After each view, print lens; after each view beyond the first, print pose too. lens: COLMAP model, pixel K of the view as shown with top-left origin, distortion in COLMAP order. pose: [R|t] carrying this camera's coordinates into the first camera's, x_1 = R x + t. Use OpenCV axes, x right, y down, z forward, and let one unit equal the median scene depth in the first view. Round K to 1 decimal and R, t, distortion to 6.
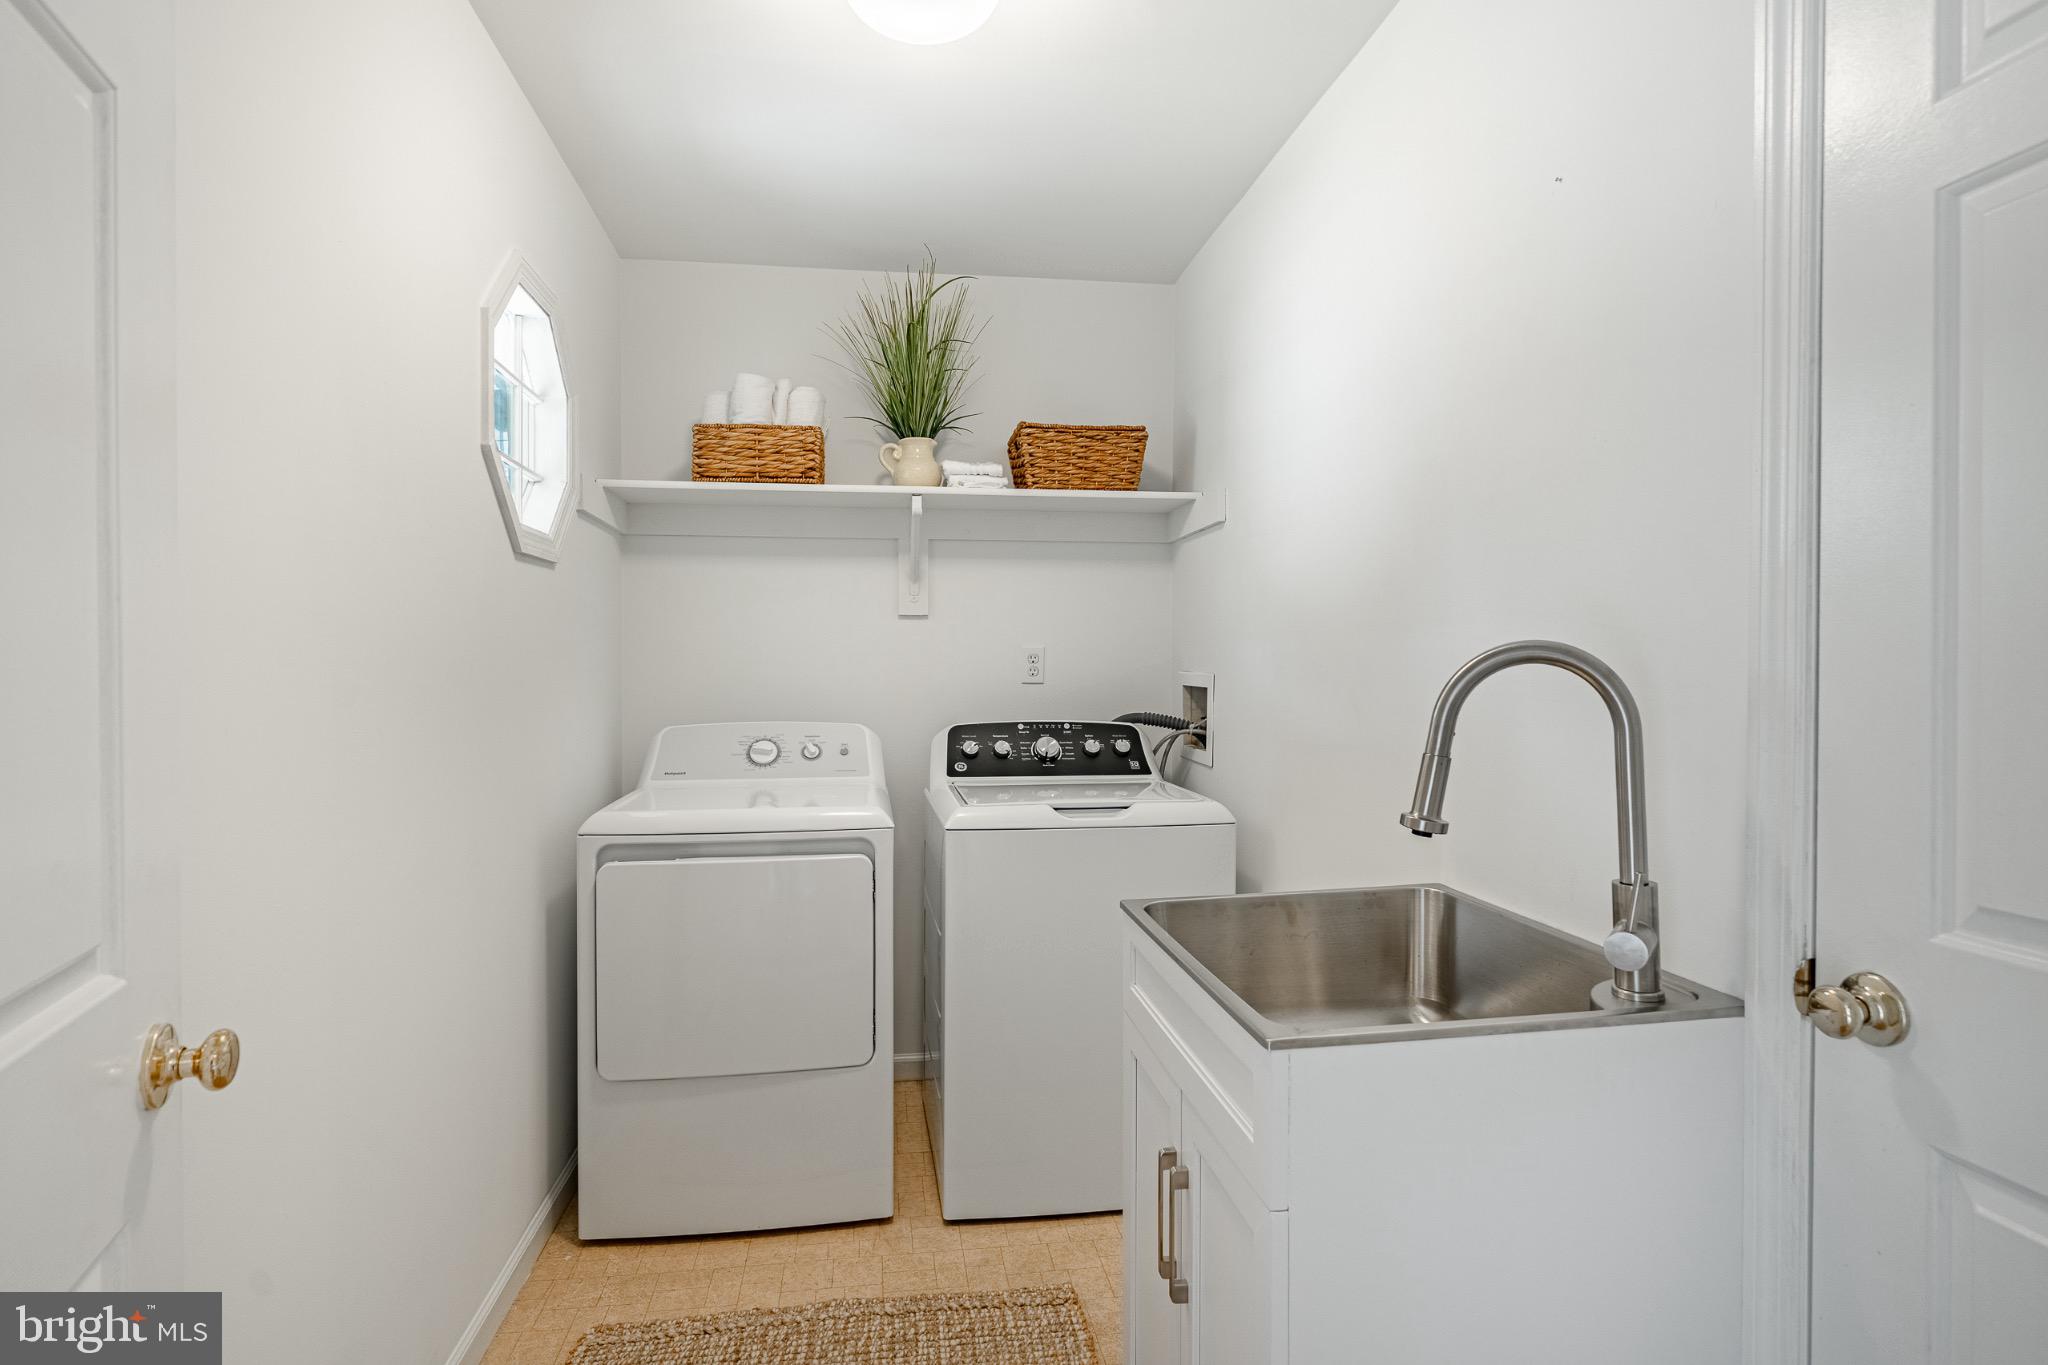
lens RADIAL K [[1048.5, 0, 1022.4], [0, 1048.5, 681.3], [0, 0, 1]] dist [0.000468, 0.000785]
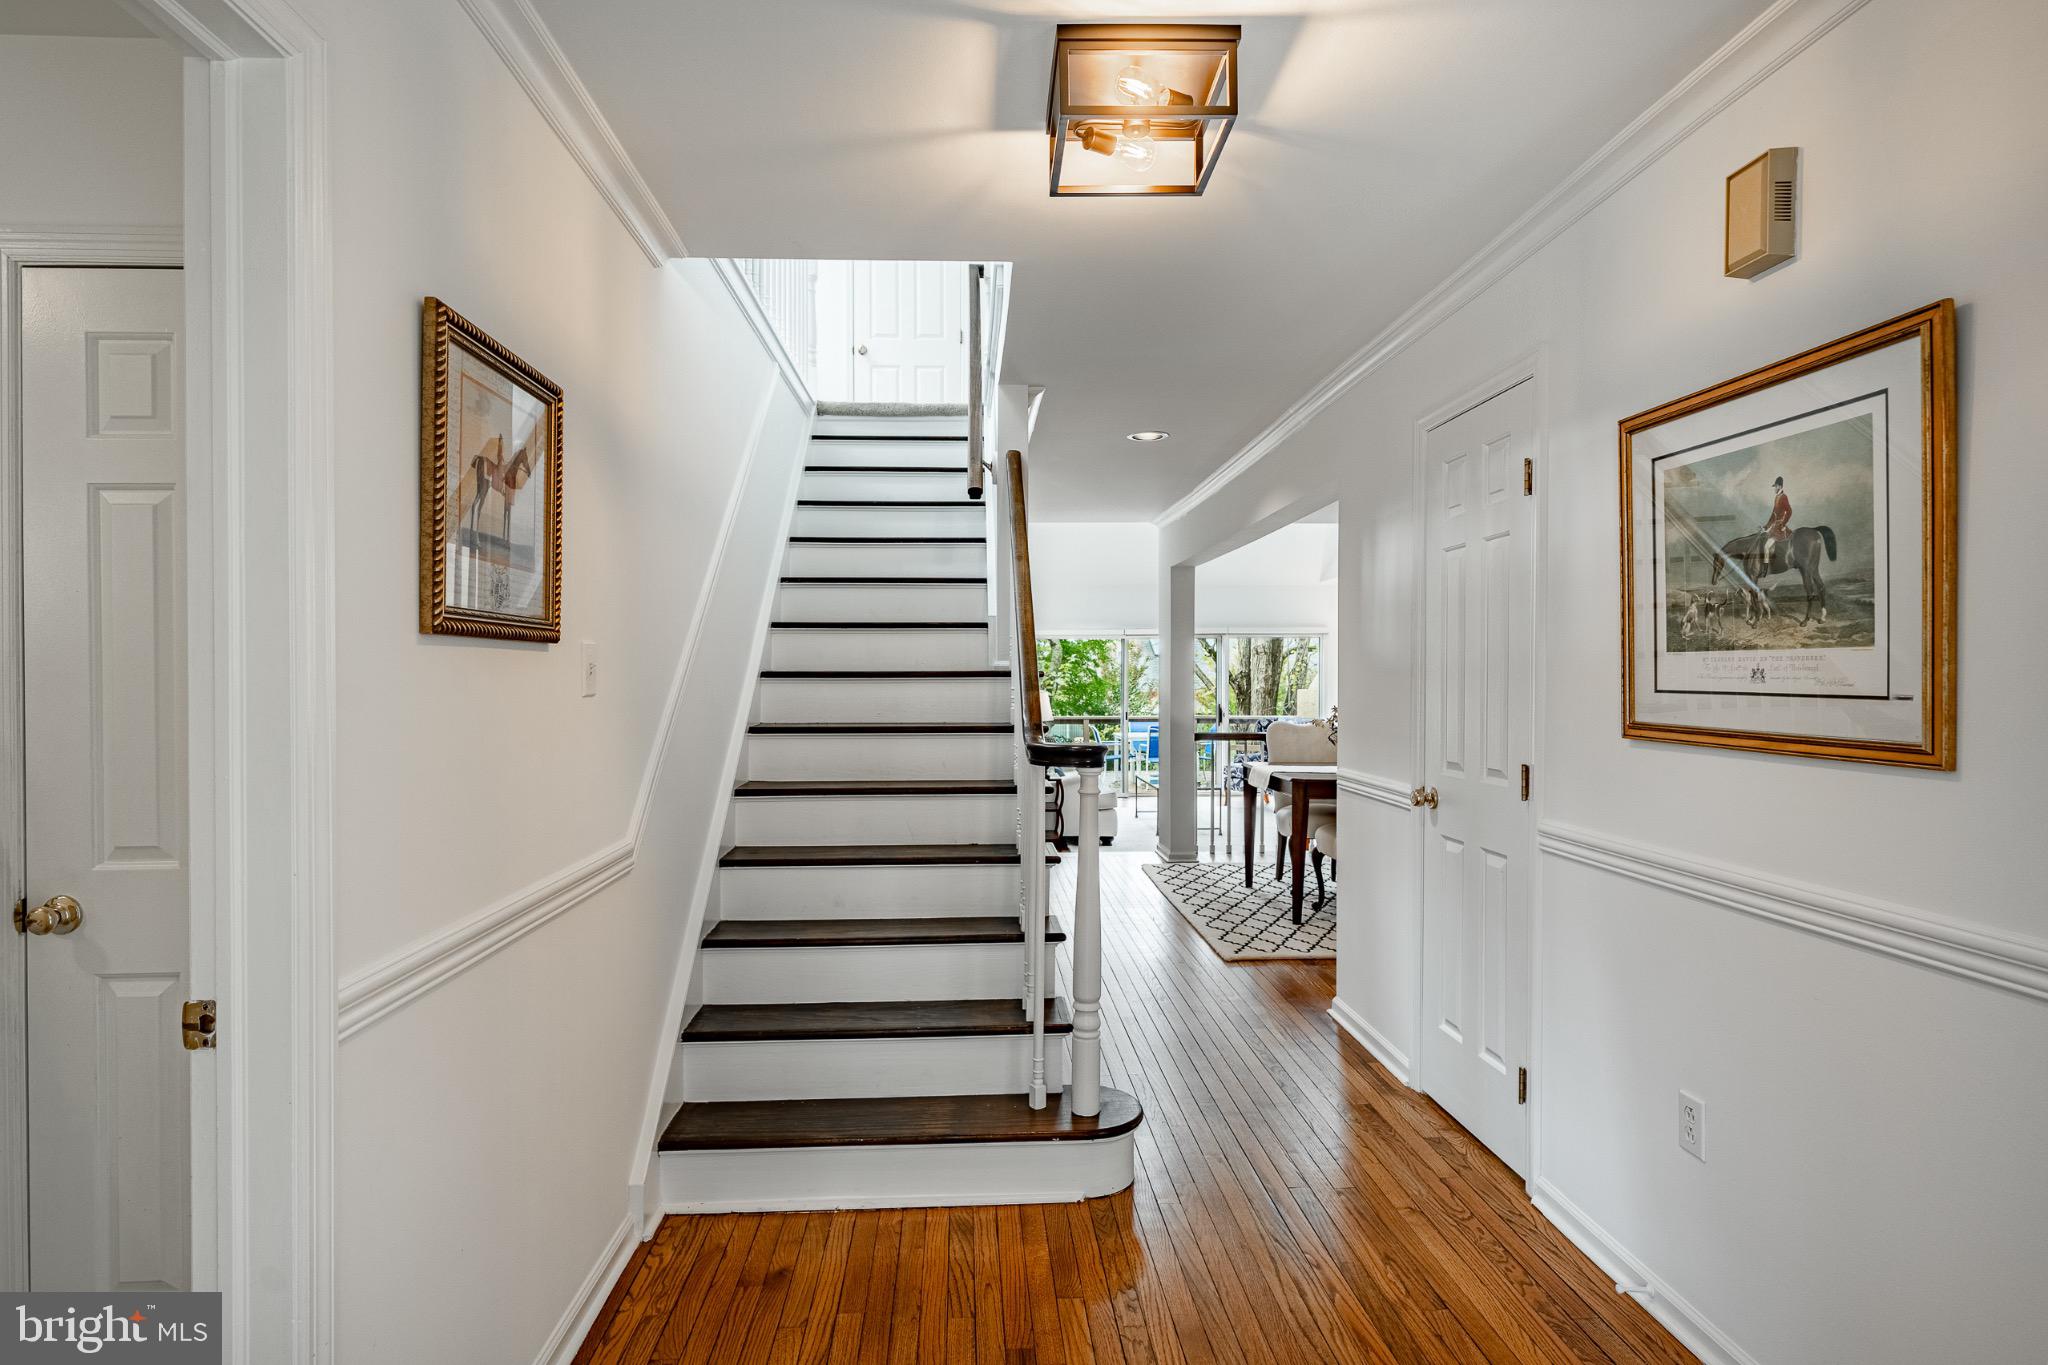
lens RADIAL K [[1079.2, 0, 1018.9], [0, 1079.2, 681.9], [0, 0, 1]] dist [-0.019390, -0.000599]
pose [[0.102225, -0.004168, 0.994753, -0.882775], [0.015201, 0.999881, 0.002627, -0.078115], [-0.994645, 0.014852, 0.102276, -0.881851]]
